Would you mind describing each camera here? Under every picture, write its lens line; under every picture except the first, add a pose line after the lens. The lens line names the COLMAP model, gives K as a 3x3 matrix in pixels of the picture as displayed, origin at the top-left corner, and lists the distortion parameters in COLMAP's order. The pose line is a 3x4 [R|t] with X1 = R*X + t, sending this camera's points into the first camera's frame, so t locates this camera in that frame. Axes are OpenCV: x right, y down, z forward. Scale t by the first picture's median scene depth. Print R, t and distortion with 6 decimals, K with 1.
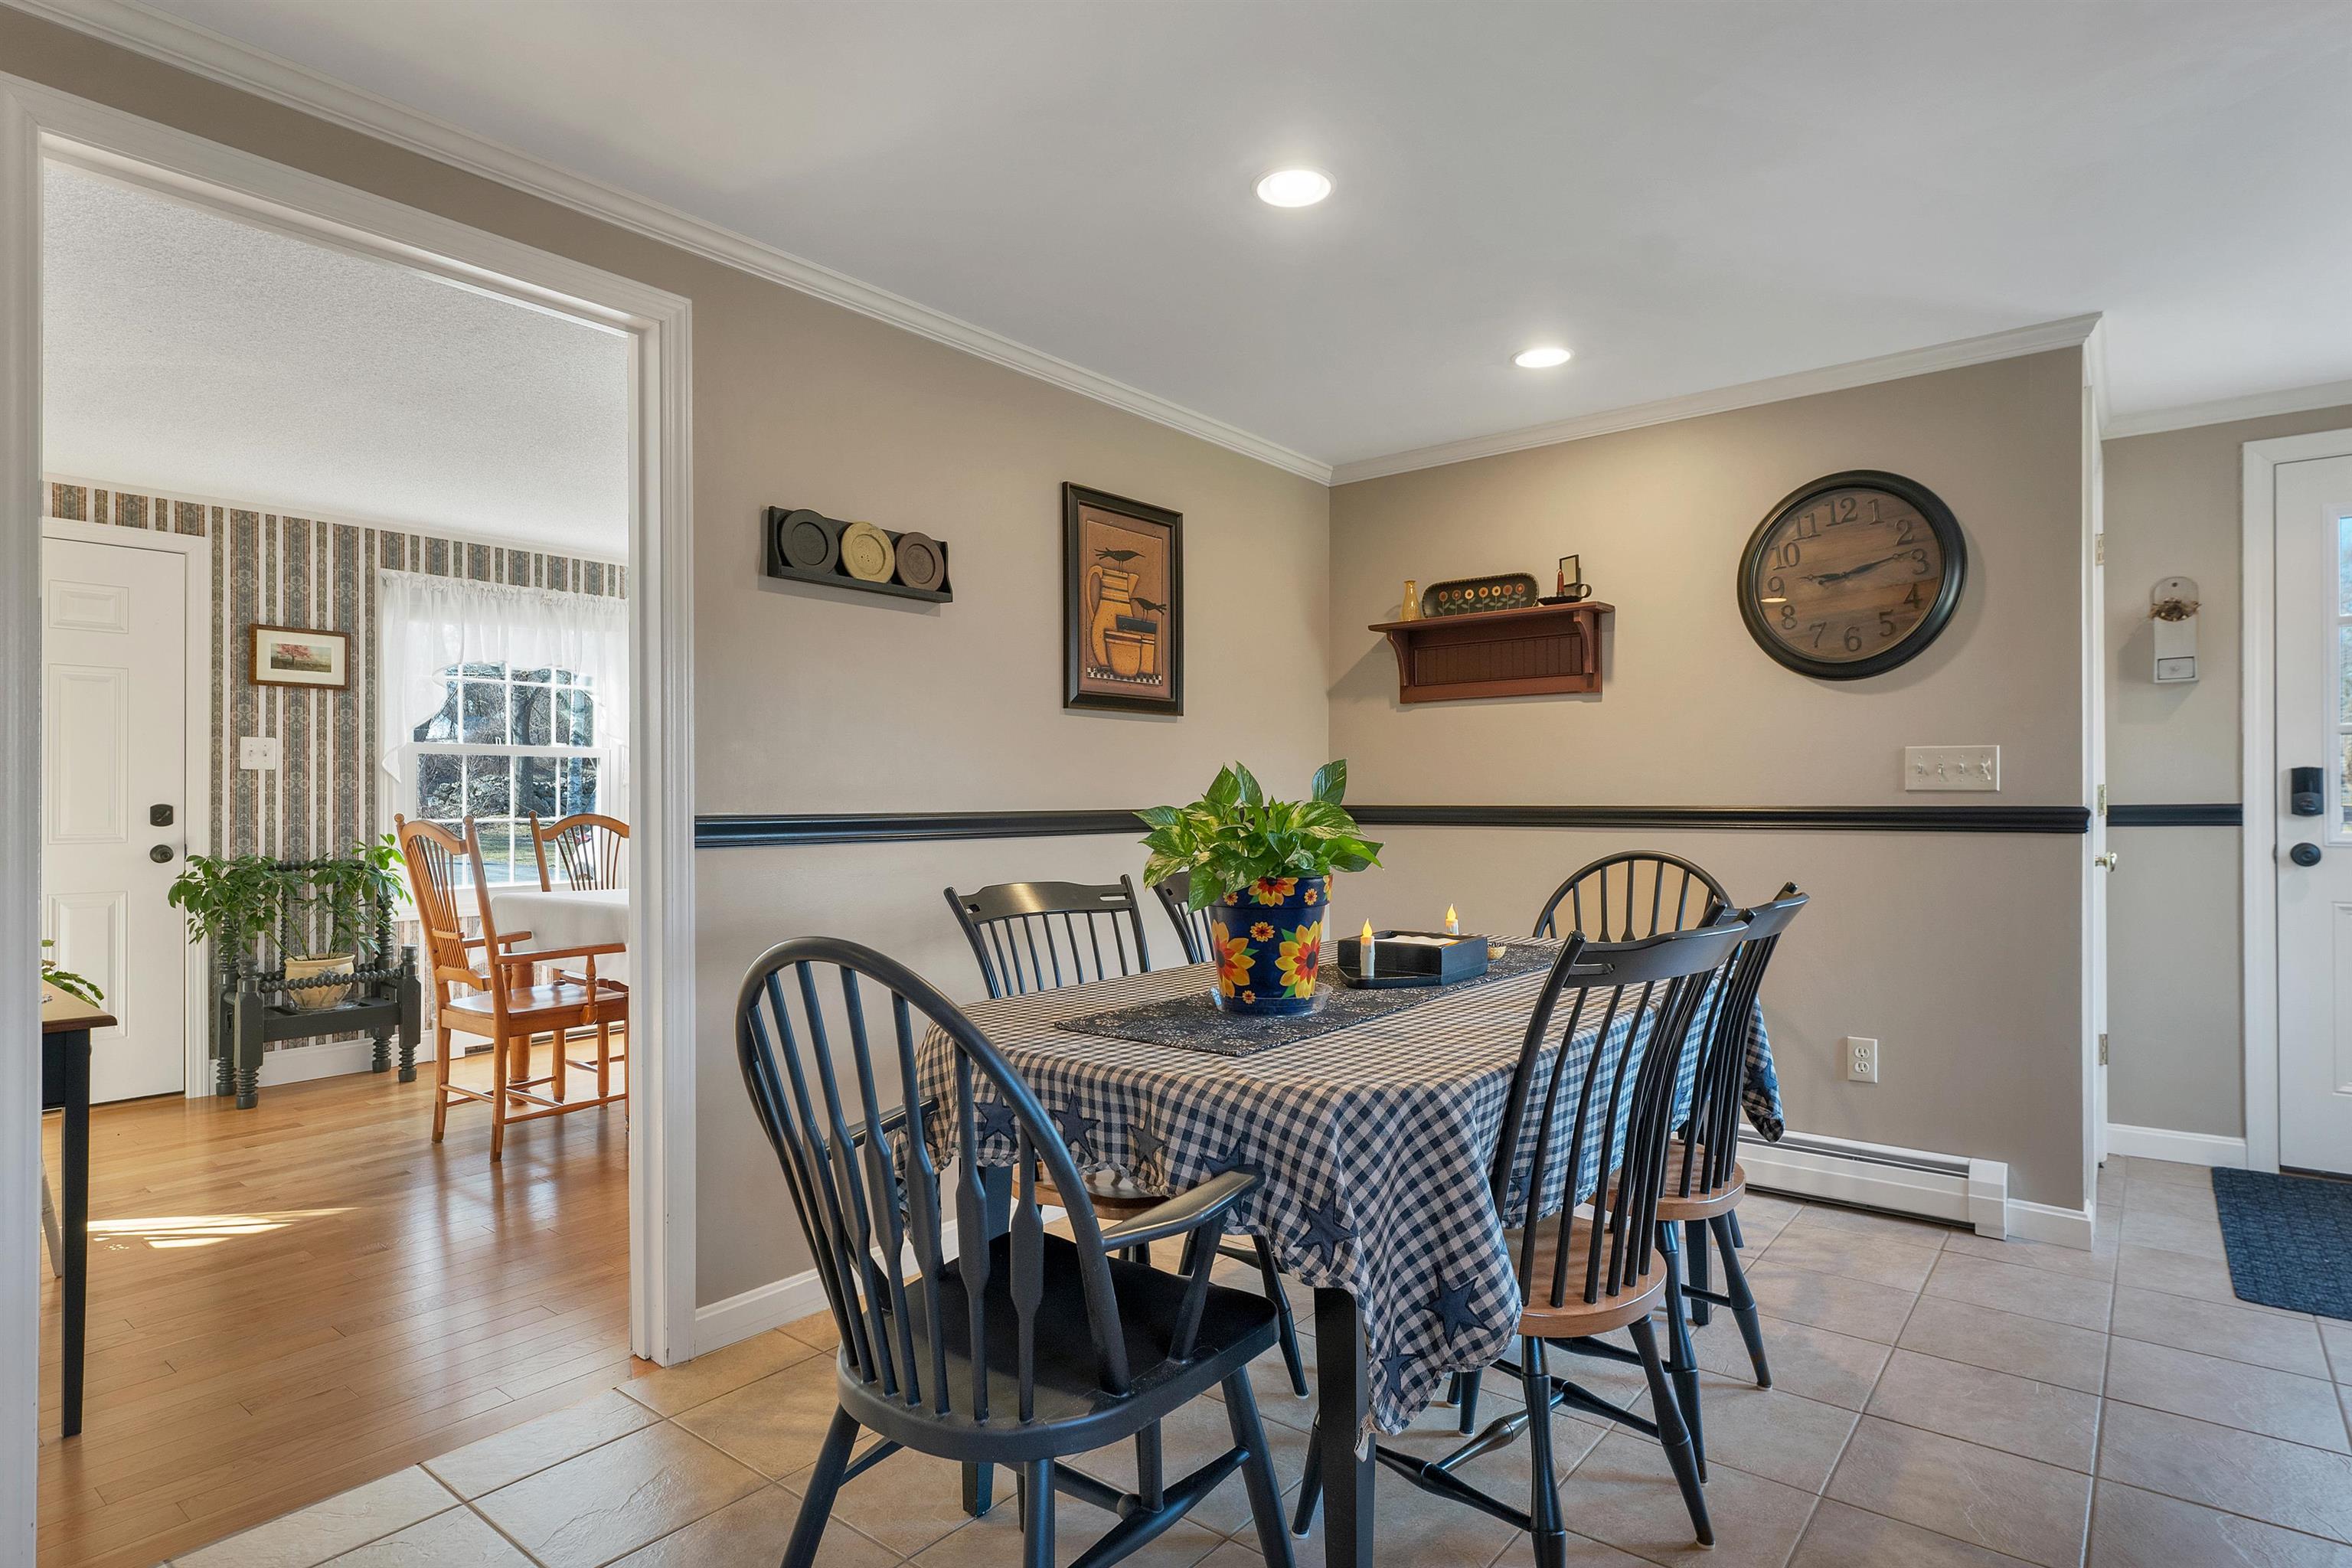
lens RADIAL K [[1251.2, 0, 1152.0], [0, 1251.2, 791.9], [0, 0, 1]] dist [-0.003243, 0.000187]
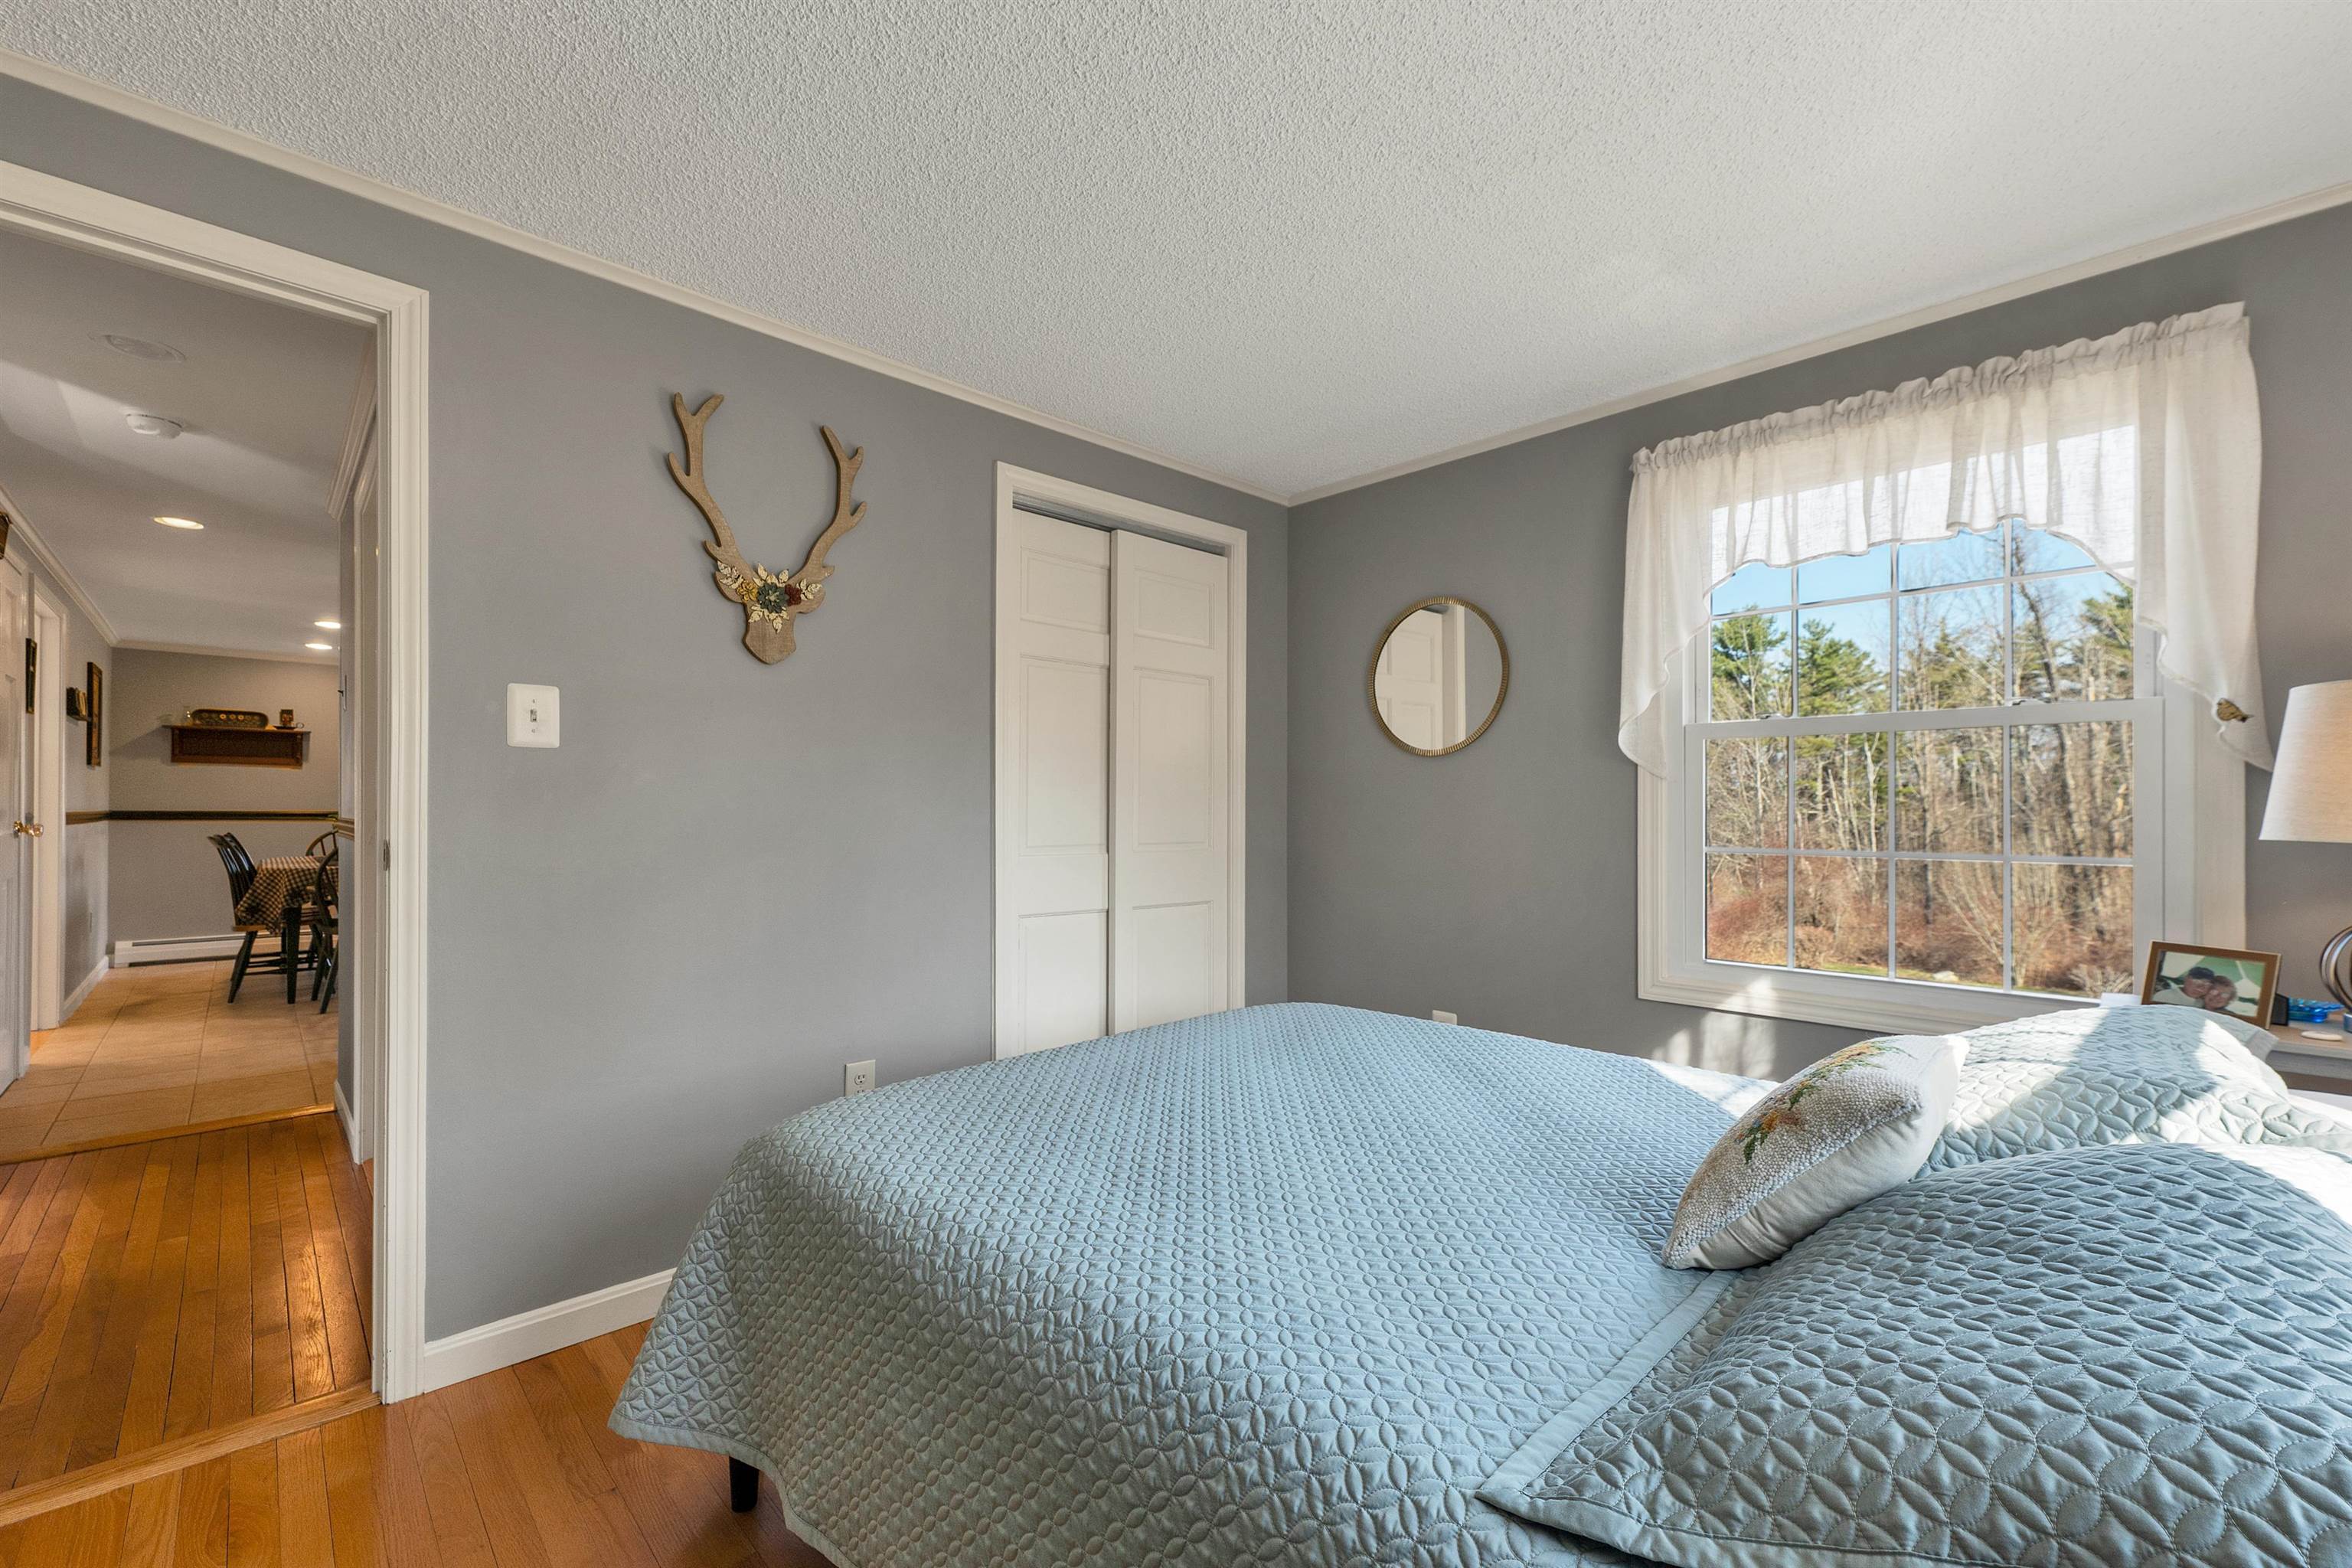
lens RADIAL K [[956.8, 0, 1175.1], [0, 956.8, 814.3], [0, 0, 1]] dist [-0.000577, -0.000111]
pose [[0.116616, 0.004762, 0.993166, -1.423514], [-0.007774, 0.999962, -0.003882, 0.011565], [-0.993147, -0.007269, 0.116649, -1.020944]]
